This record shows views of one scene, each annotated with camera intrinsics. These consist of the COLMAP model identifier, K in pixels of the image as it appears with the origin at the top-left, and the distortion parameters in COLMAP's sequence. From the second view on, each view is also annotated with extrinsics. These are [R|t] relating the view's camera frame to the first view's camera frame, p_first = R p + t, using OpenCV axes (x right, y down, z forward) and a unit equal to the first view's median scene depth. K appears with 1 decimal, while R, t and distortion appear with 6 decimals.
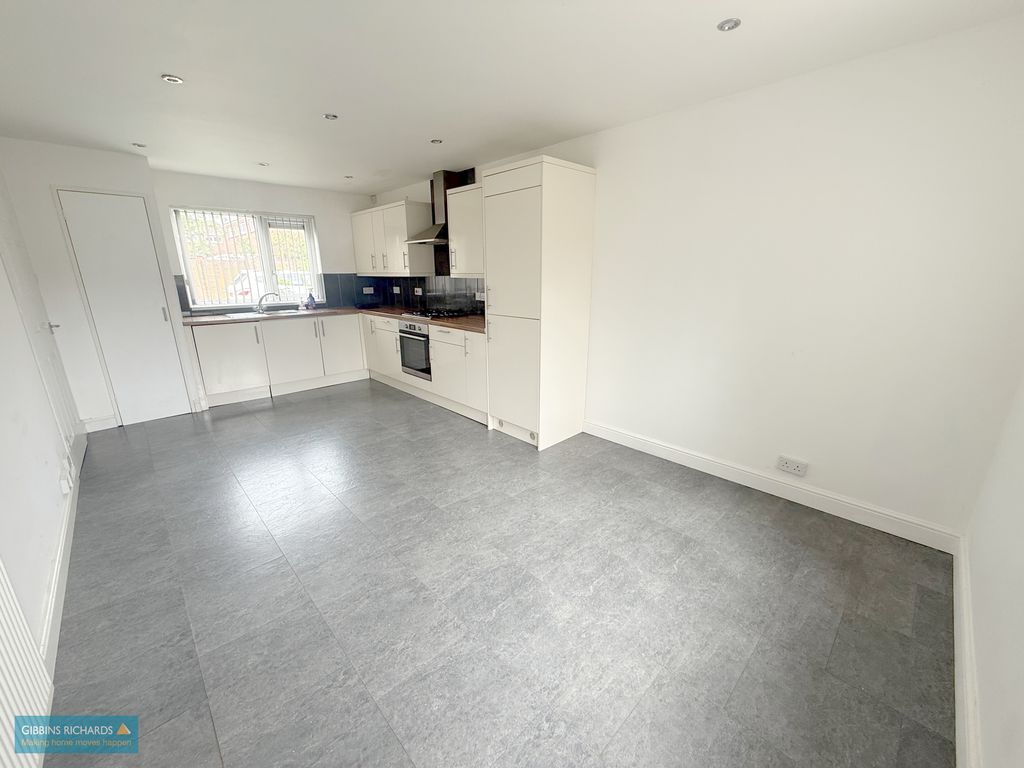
lens RADIAL K [[405.2, 0, 506.3], [0, 405.2, 384.0], [0, 0, 1]] dist [-0.000451, 0.000045]
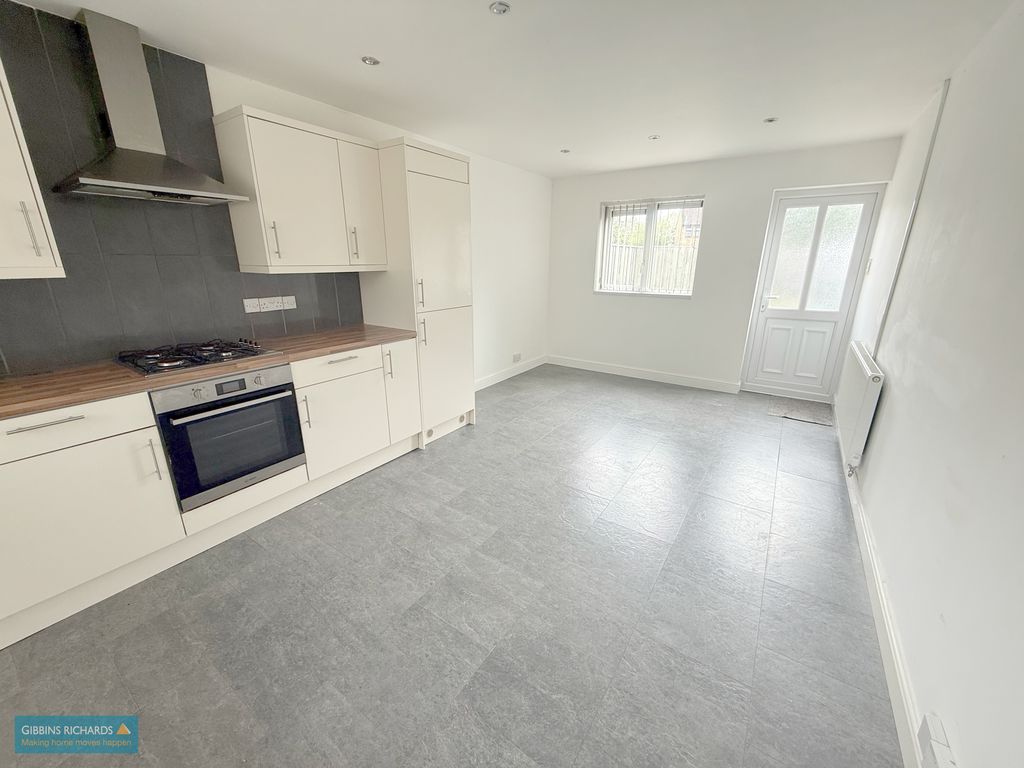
lens RADIAL K [[405.2, 0, 506.8], [0, 405.2, 386.0], [0, 0, 1]] dist [-0.000451, 0.000045]
pose [[-0.205157, -0.286756, 0.935778, -0.696422], [0.261394, 0.905332, 0.334734, -0.205301], [-0.943177, 0.313280, -0.110779, 0.737091]]
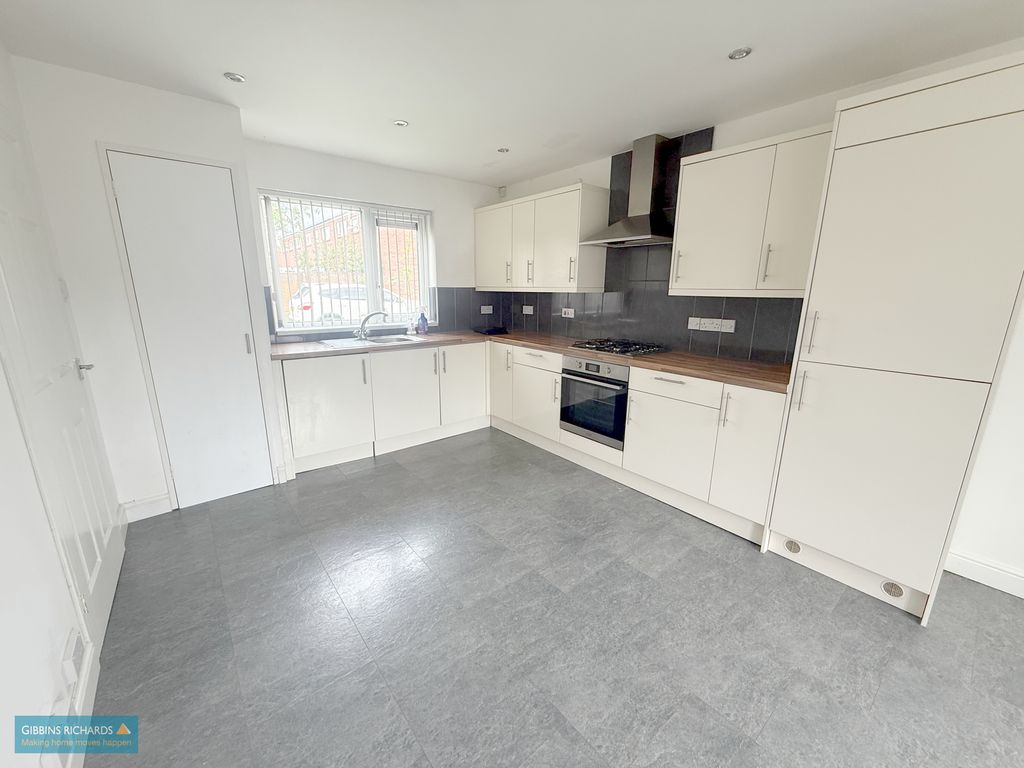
lens RADIAL K [[405.2, 0, 509.9], [0, 405.2, 384.6], [0, 0, 1]] dist [-0.000451, 0.000045]
pose [[0.996920, 0.028671, -0.072995, -0.309492], [-0.031295, 0.998895, -0.035062, -0.081784], [0.071909, 0.037239, 0.996716, 0.313840]]
